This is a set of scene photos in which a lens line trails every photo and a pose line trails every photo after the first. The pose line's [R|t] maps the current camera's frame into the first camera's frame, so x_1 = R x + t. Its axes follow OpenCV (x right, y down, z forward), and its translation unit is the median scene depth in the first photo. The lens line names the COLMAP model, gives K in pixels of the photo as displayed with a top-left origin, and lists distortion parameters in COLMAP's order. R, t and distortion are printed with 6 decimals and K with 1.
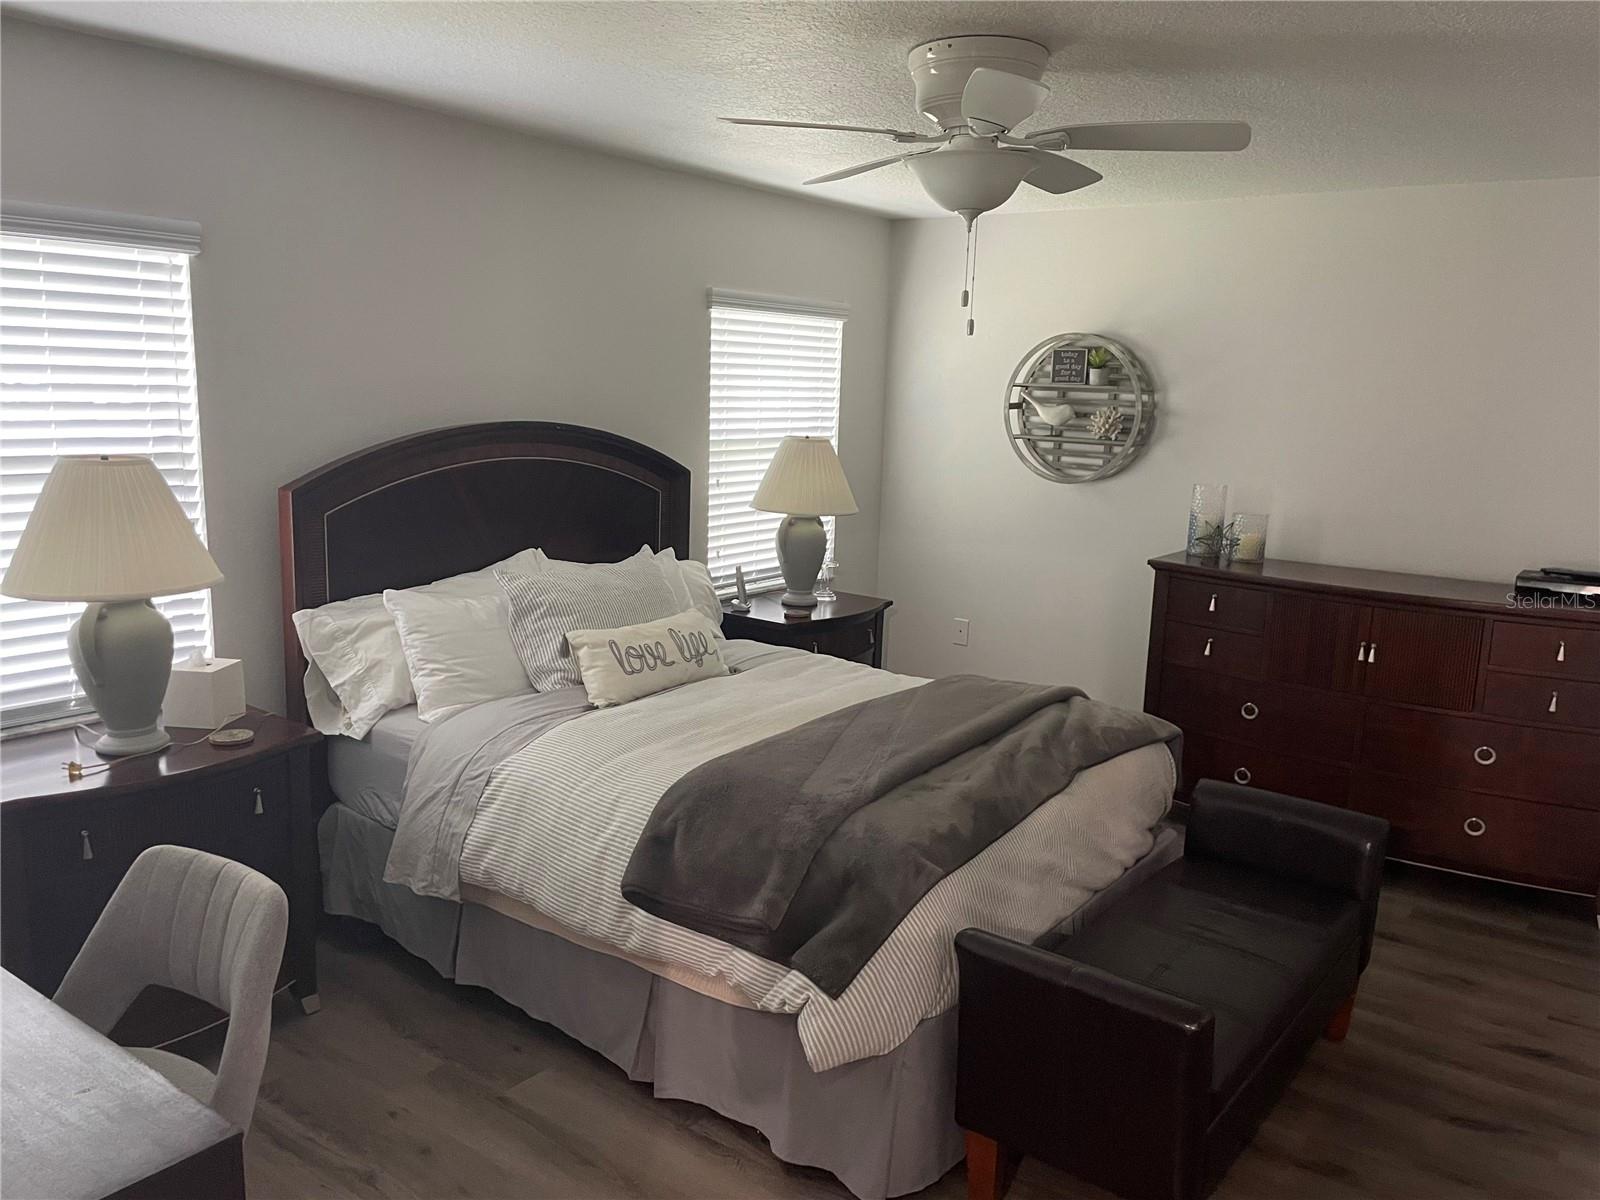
lens RADIAL K [[1202.6, 0, 805.2], [0, 1202.6, 606.9], [0, 0, 1]] dist [0.073498, -0.090653]
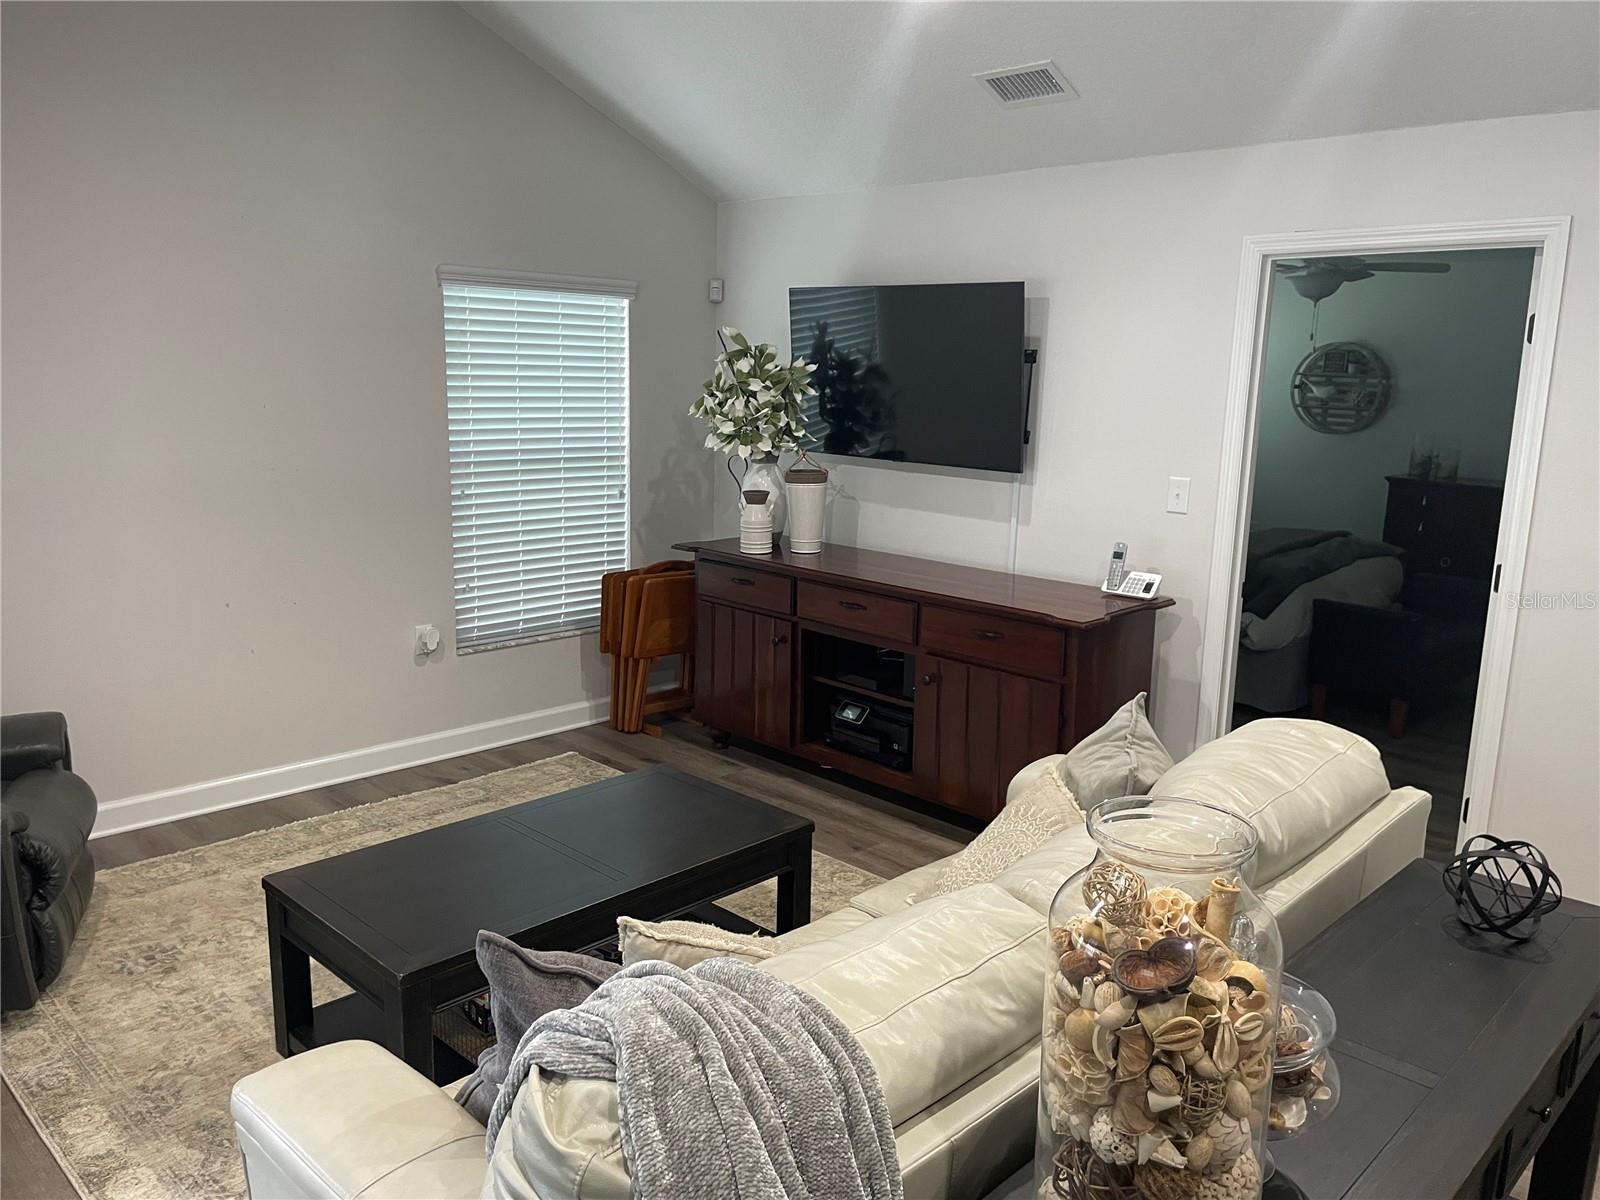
lens RADIAL K [[1202.6, 0, 801.2], [0, 1202.6, 613.5], [0, 0, 1]] dist [0.073498, -0.090653]
pose [[0.989965, 0.025994, -0.138902, -0.262063], [-0.023059, 0.999476, 0.022700, 0.121446], [0.139420, -0.019270, 0.990046, -0.746662]]
